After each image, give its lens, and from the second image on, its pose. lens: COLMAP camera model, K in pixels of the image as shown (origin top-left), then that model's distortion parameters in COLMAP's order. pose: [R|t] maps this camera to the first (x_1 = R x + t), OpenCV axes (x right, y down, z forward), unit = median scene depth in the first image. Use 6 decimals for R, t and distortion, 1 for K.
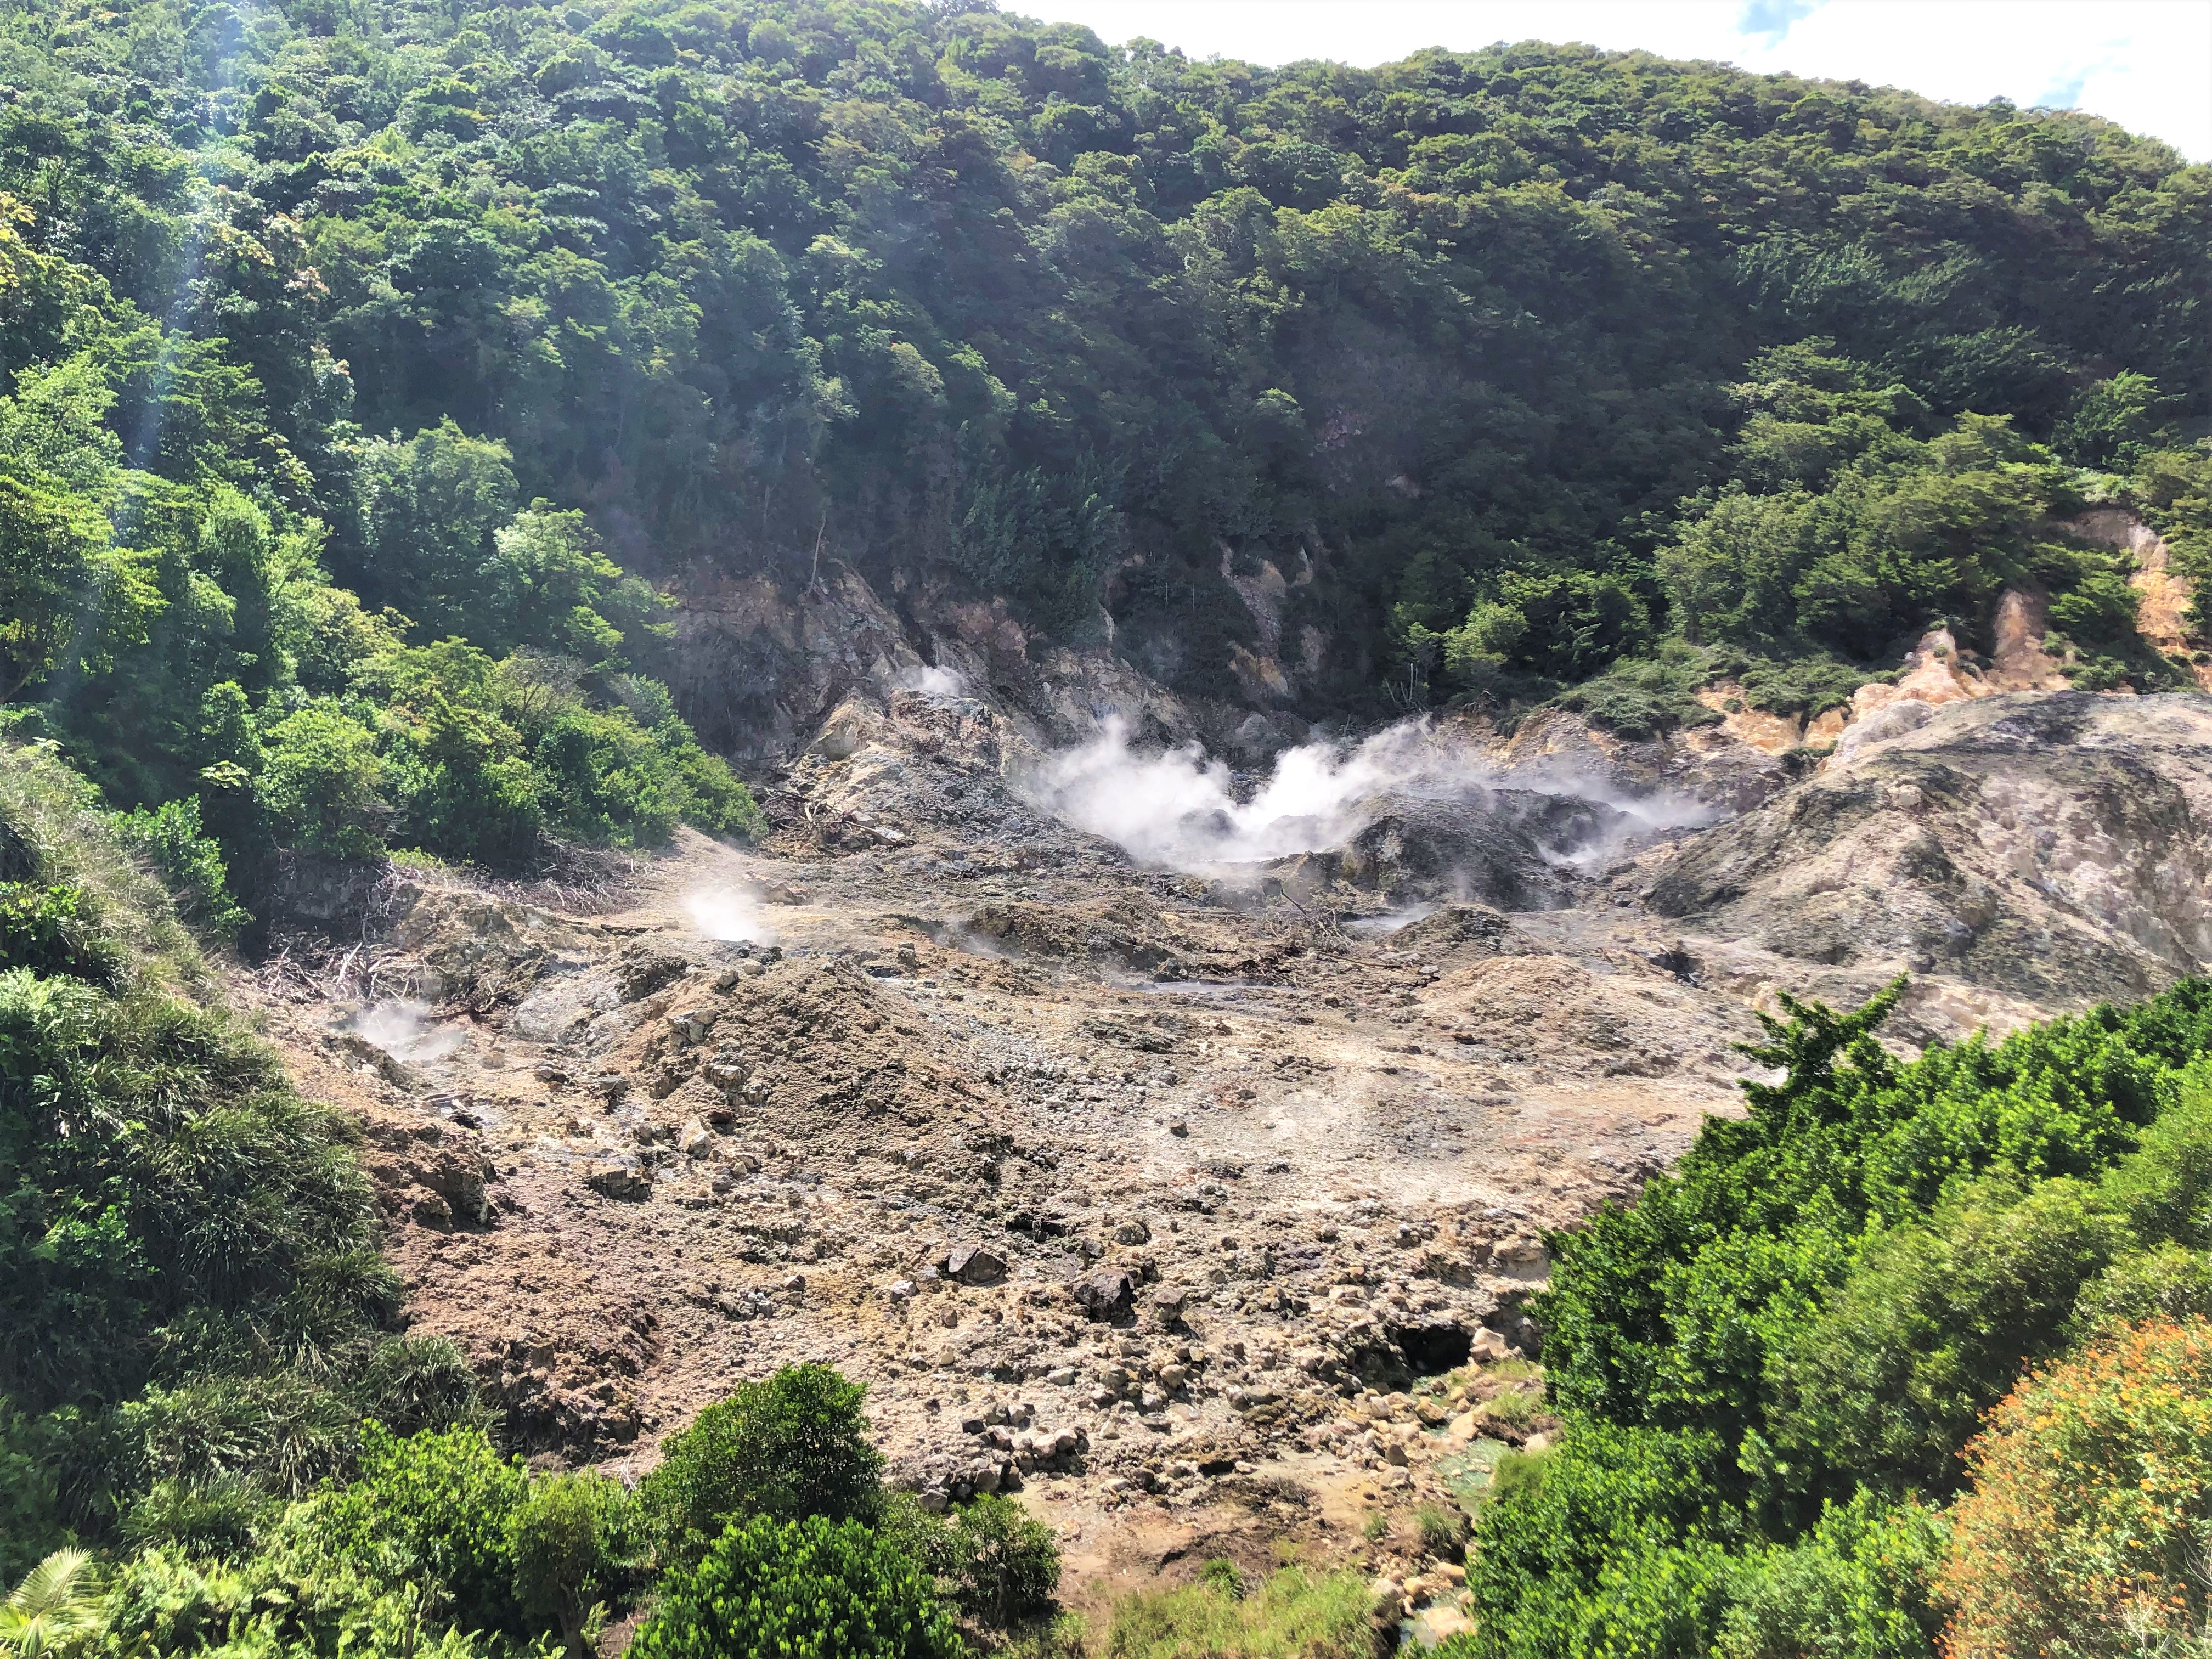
lens RADIAL K [[1794.8, 0, 1109.3], [0, 1794.8, 801.8], [0, 0, 1]] dist [0.108182, -0.241691]
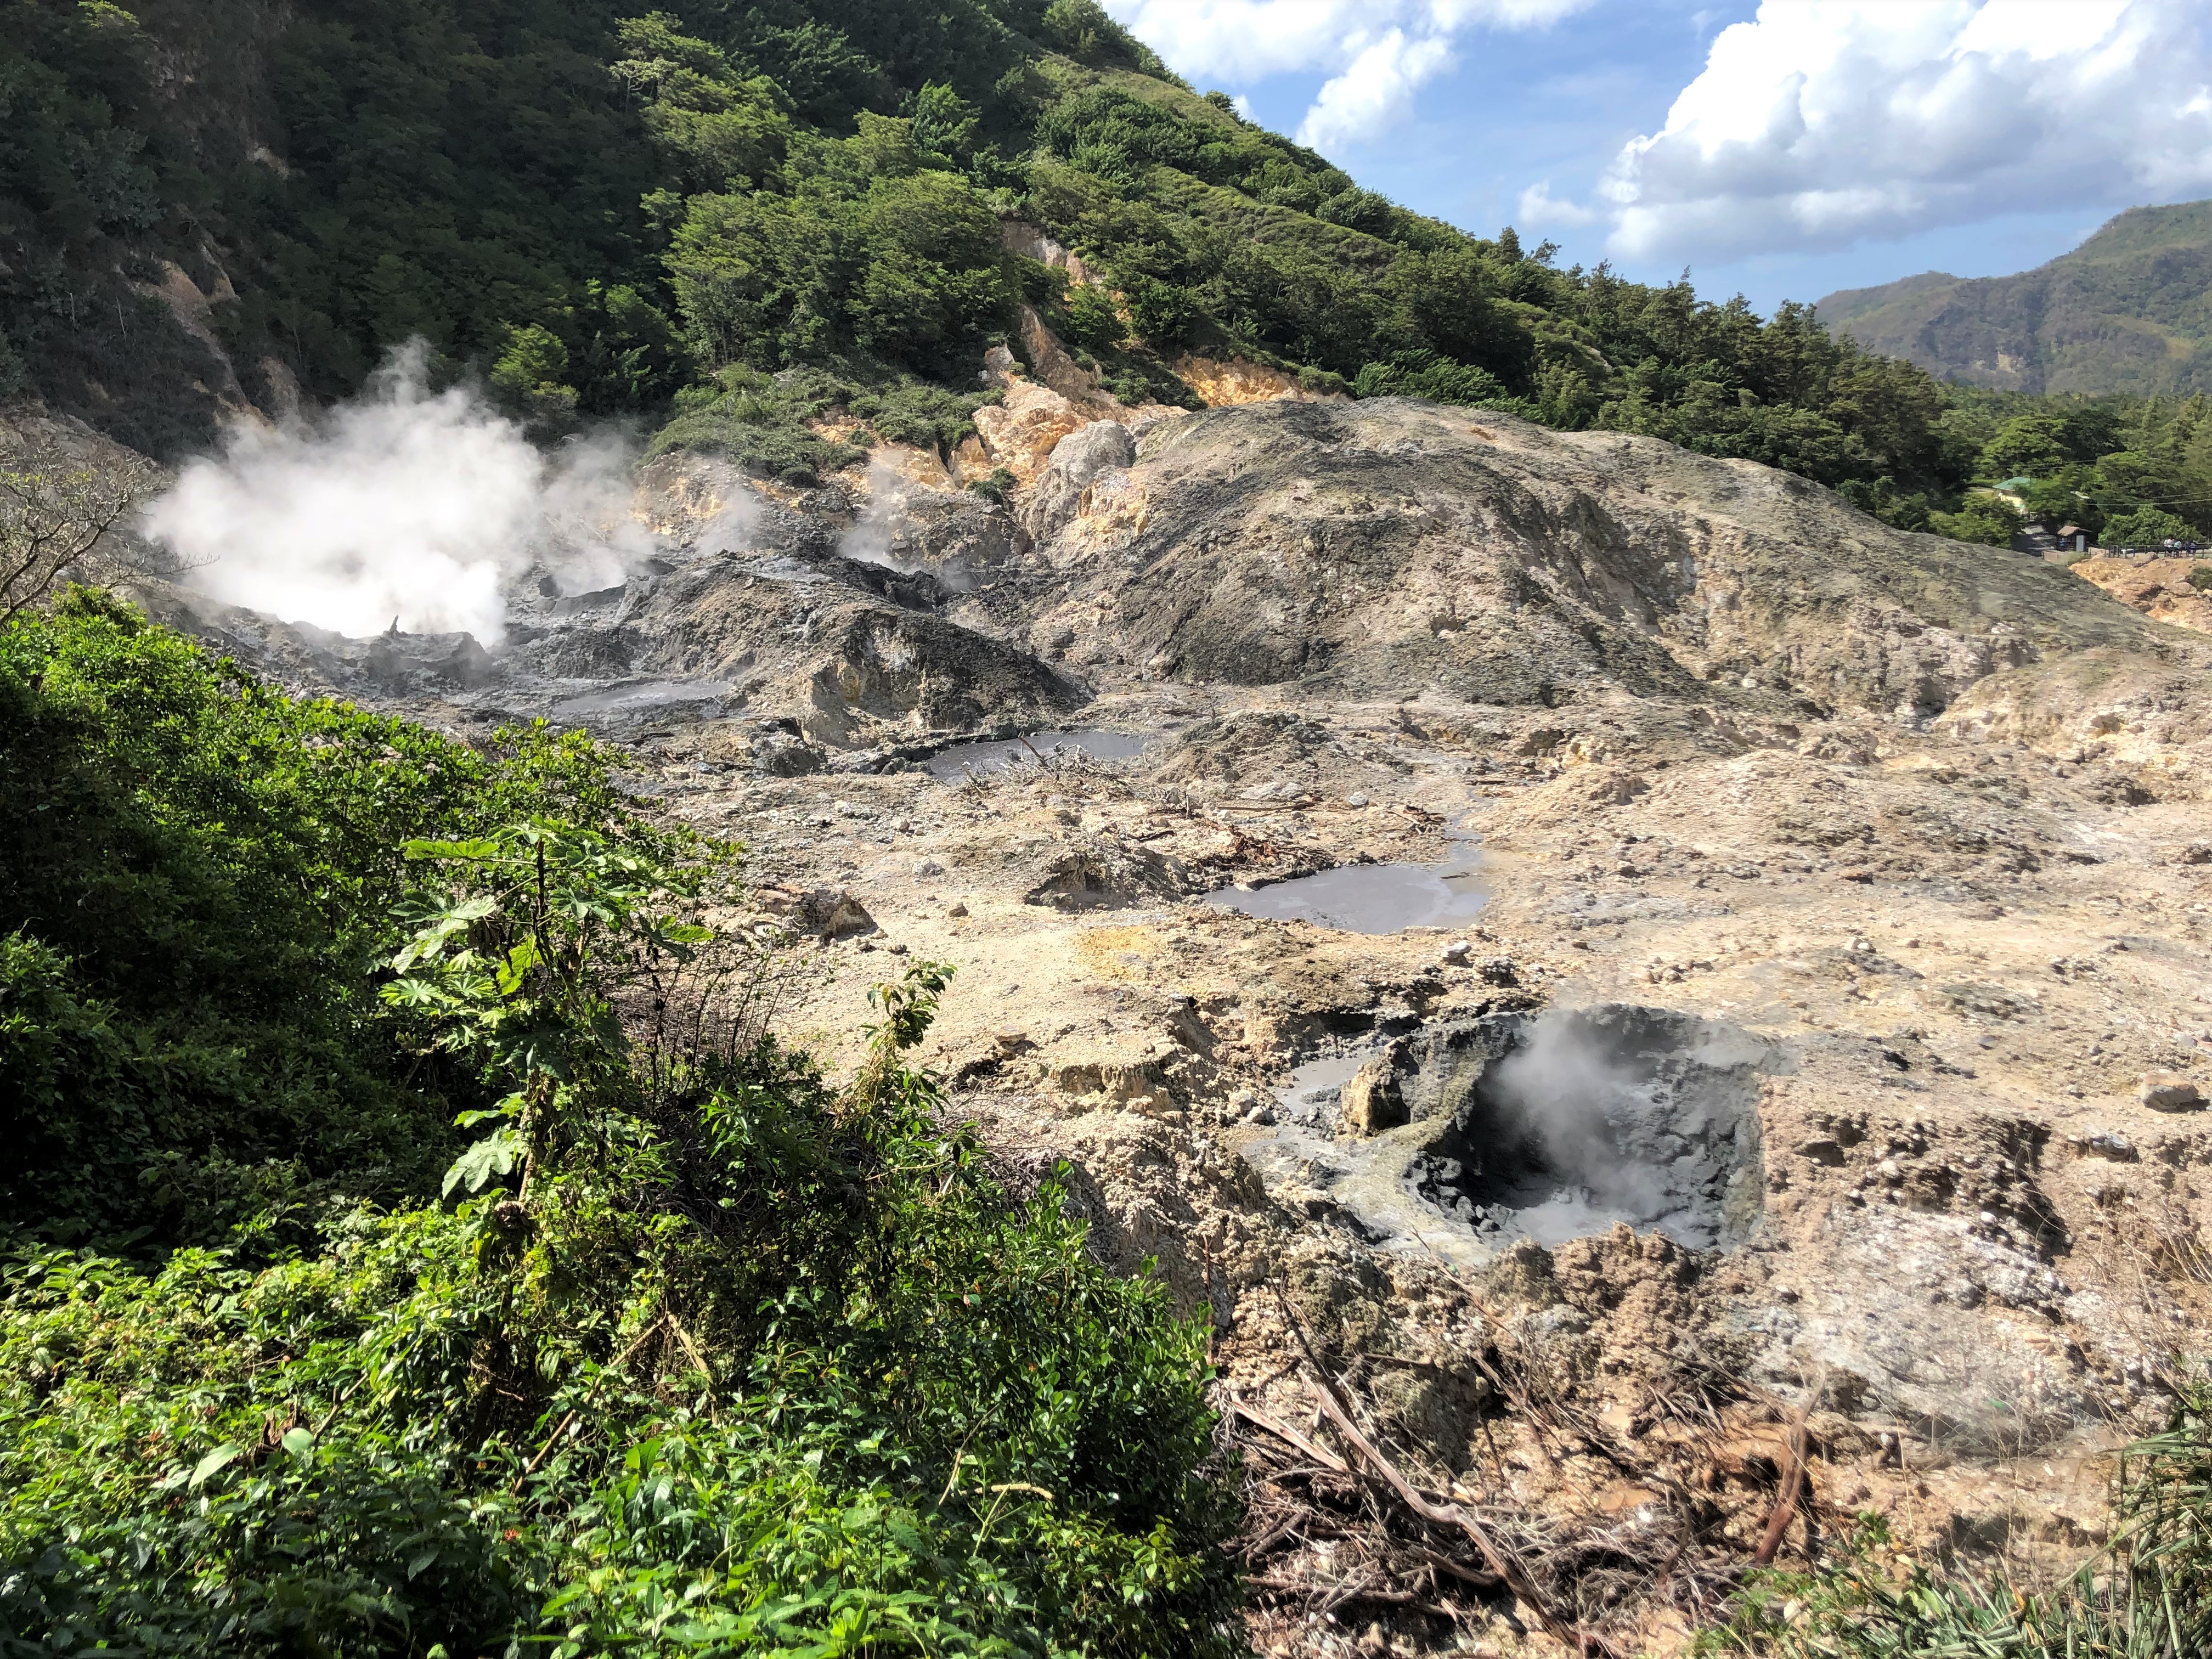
lens RADIAL K [[1794.8, 0, 1109.3], [0, 1794.8, 801.8], [0, 0, 1]] dist [0.108182, -0.241691]
pose [[0.675721, -0.200868, 0.709262, -0.689805], [0.098479, 0.978132, 0.183192, -0.090616], [-0.730550, -0.053939, 0.680726, 0.940957]]
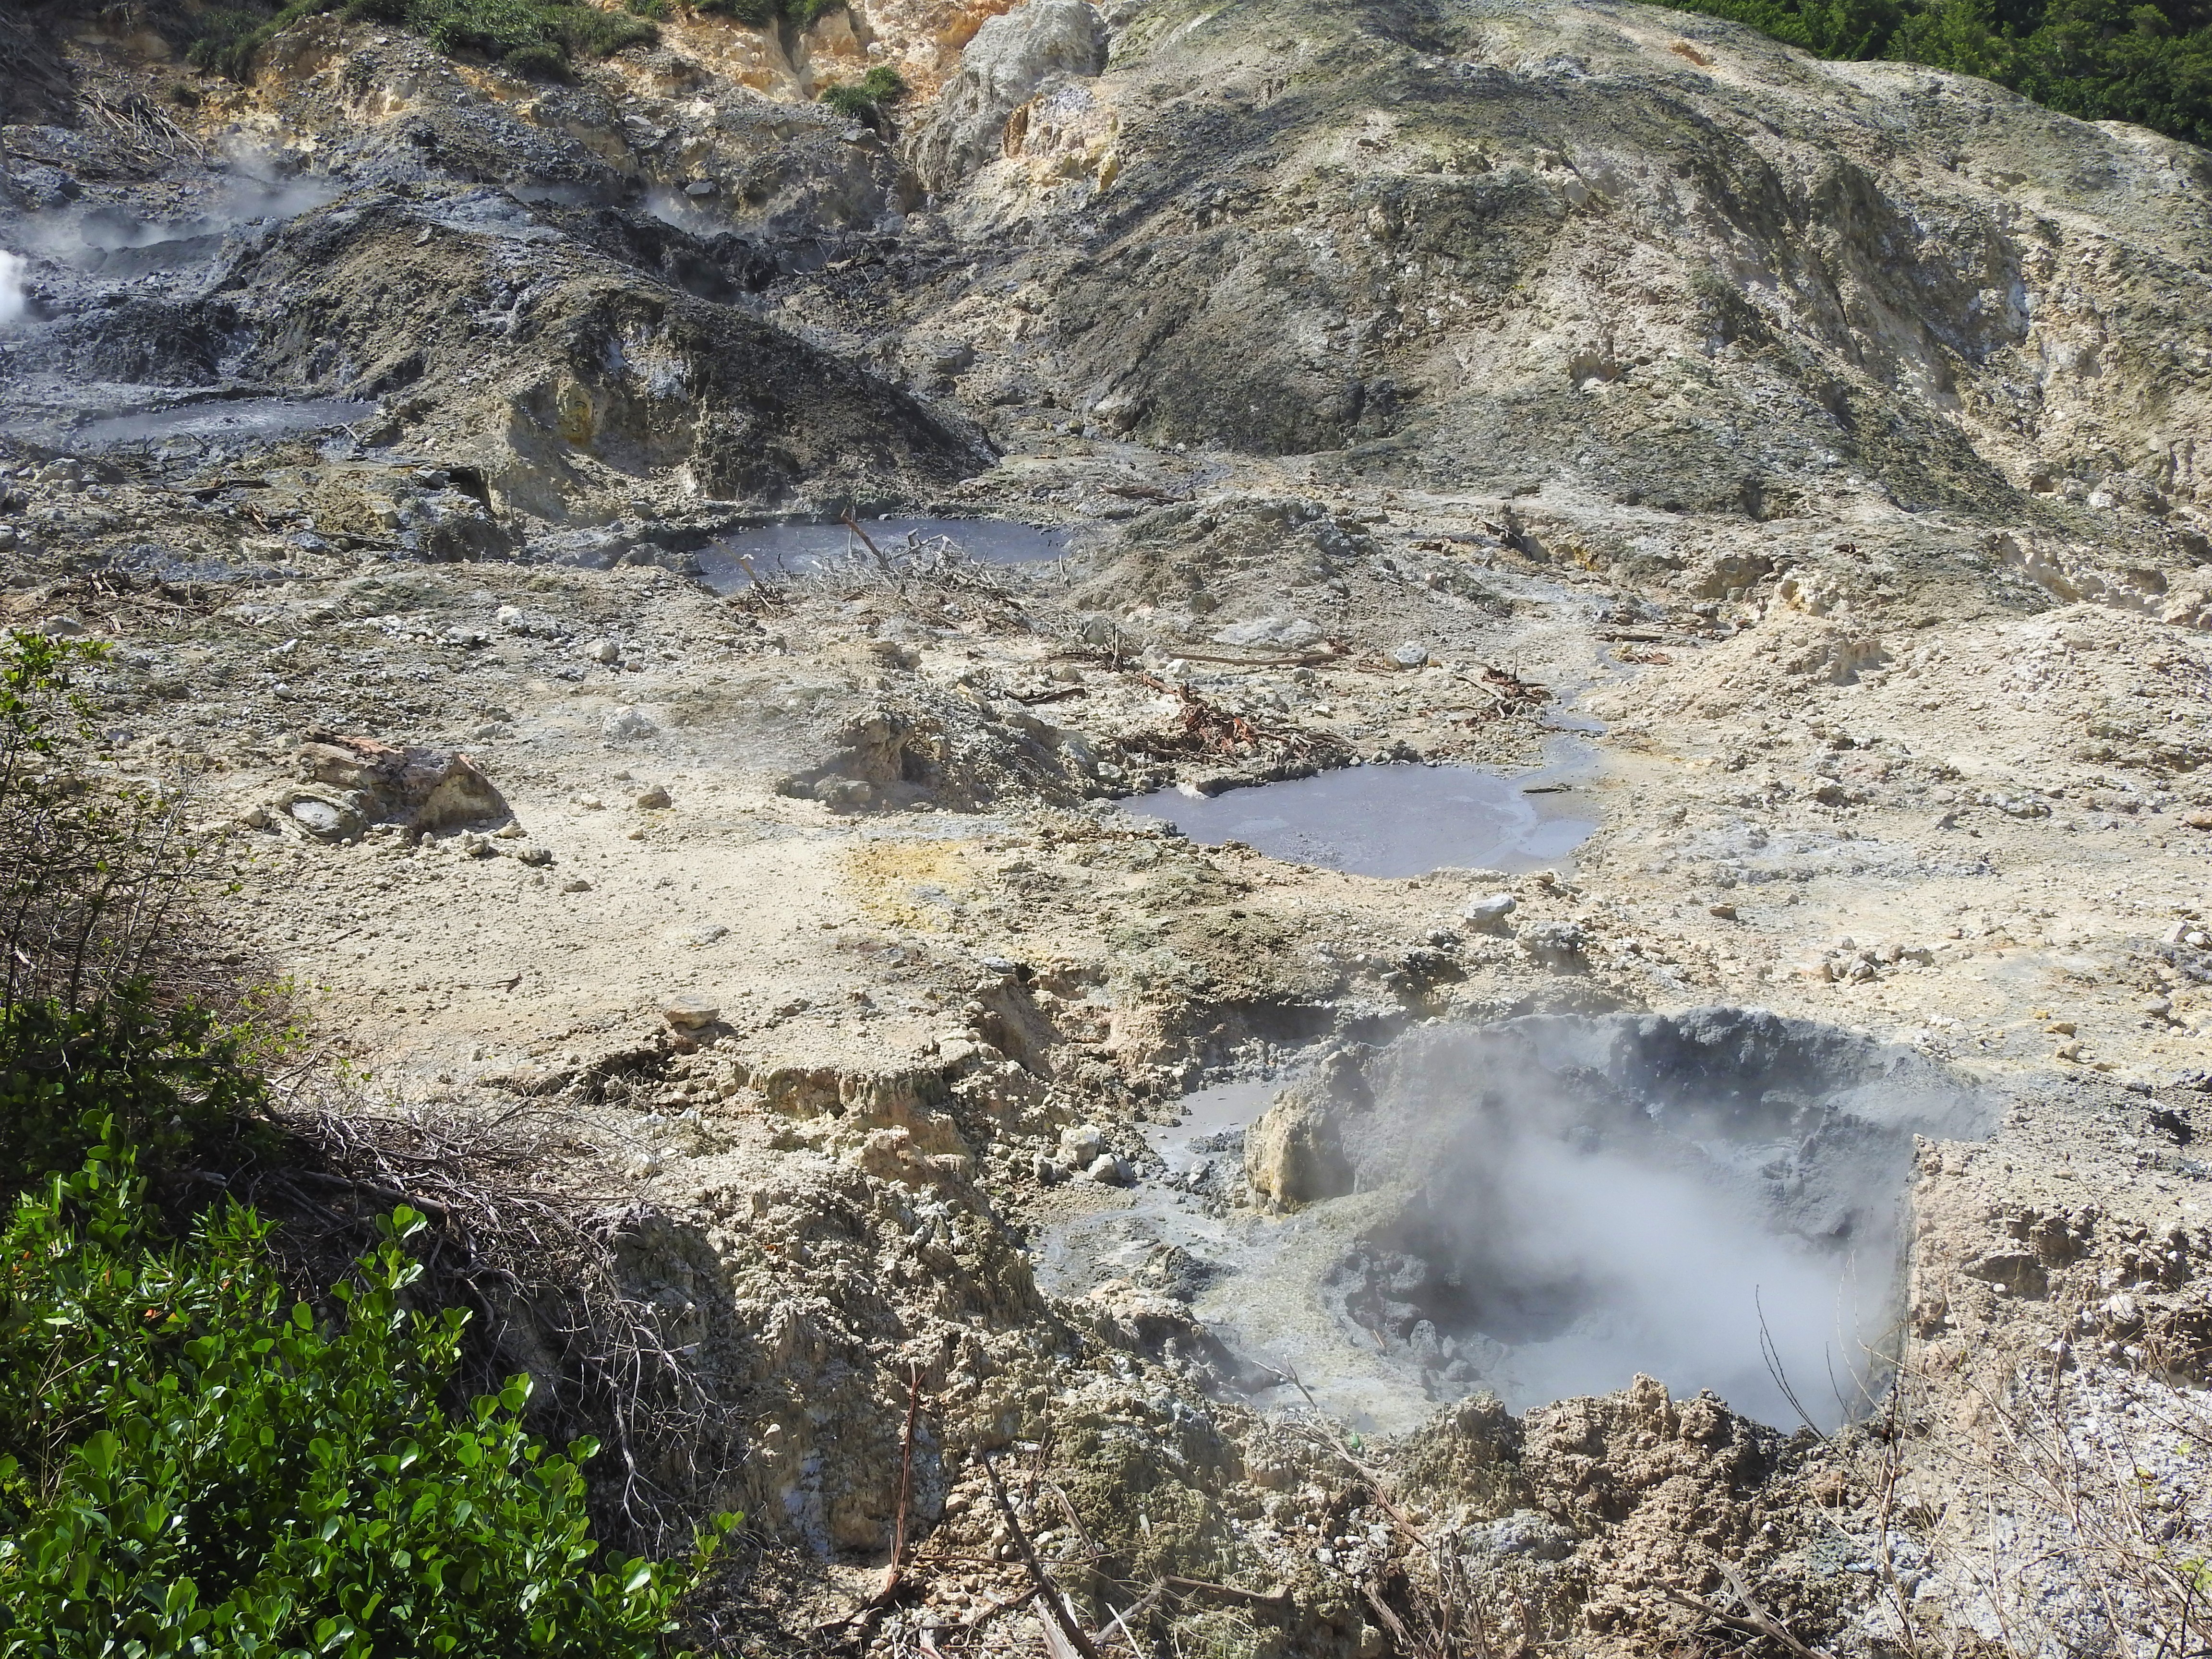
lens RADIAL K [[2995.2, 0, 1106.0], [0, 2995.2, 829.5], [0, 0, 1]] dist [-0.026770, 0.185325]
pose [[0.678777, -0.206803, 0.704623, -0.649504], [0.044579, 0.969362, 0.241559, -0.078412], [-0.732990, -0.132553, 0.667200, 0.929944]]
